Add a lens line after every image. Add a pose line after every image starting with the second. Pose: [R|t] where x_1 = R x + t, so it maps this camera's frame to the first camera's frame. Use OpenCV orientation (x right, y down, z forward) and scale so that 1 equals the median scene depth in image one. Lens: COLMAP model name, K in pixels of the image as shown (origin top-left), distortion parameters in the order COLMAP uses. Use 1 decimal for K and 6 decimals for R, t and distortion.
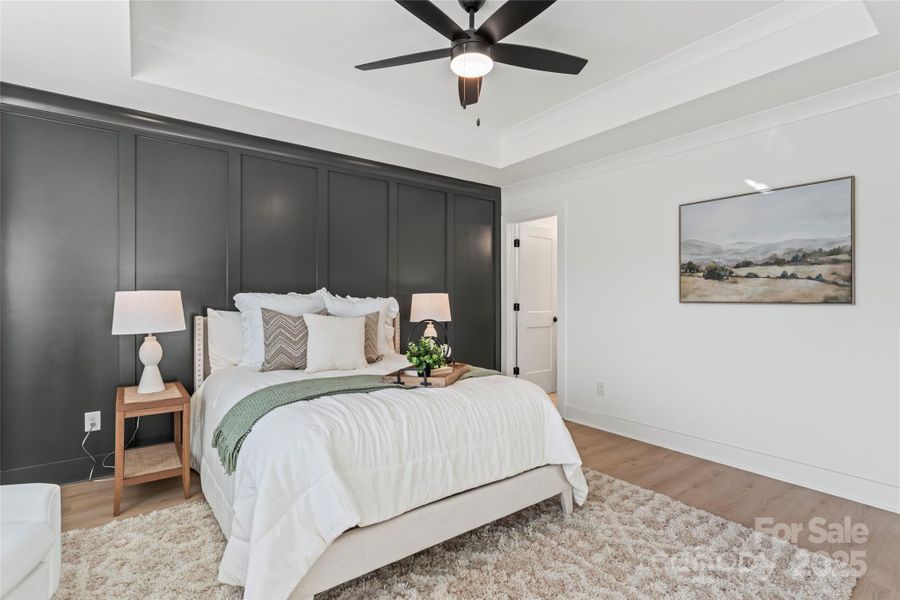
lens RADIAL K [[428.6, 0, 448.5], [0, 428.6, 300.6], [0, 0, 1]] dist [0.000146, 0.000029]
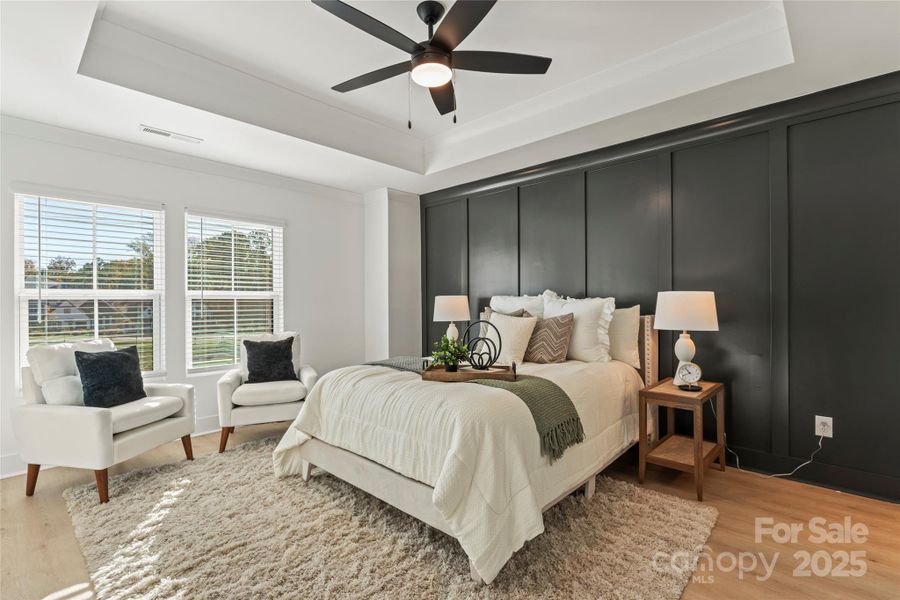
lens RADIAL K [[428.6, 0, 448.5], [0, 428.6, 300.6], [0, 0, 1]] dist [0.000146, 0.000029]
pose [[0.168859, -0.001565, -0.985639, 1.018277], [0.007204, 0.999974, -0.000353, -0.006544], [0.985614, -0.007041, 0.168866, 0.806943]]
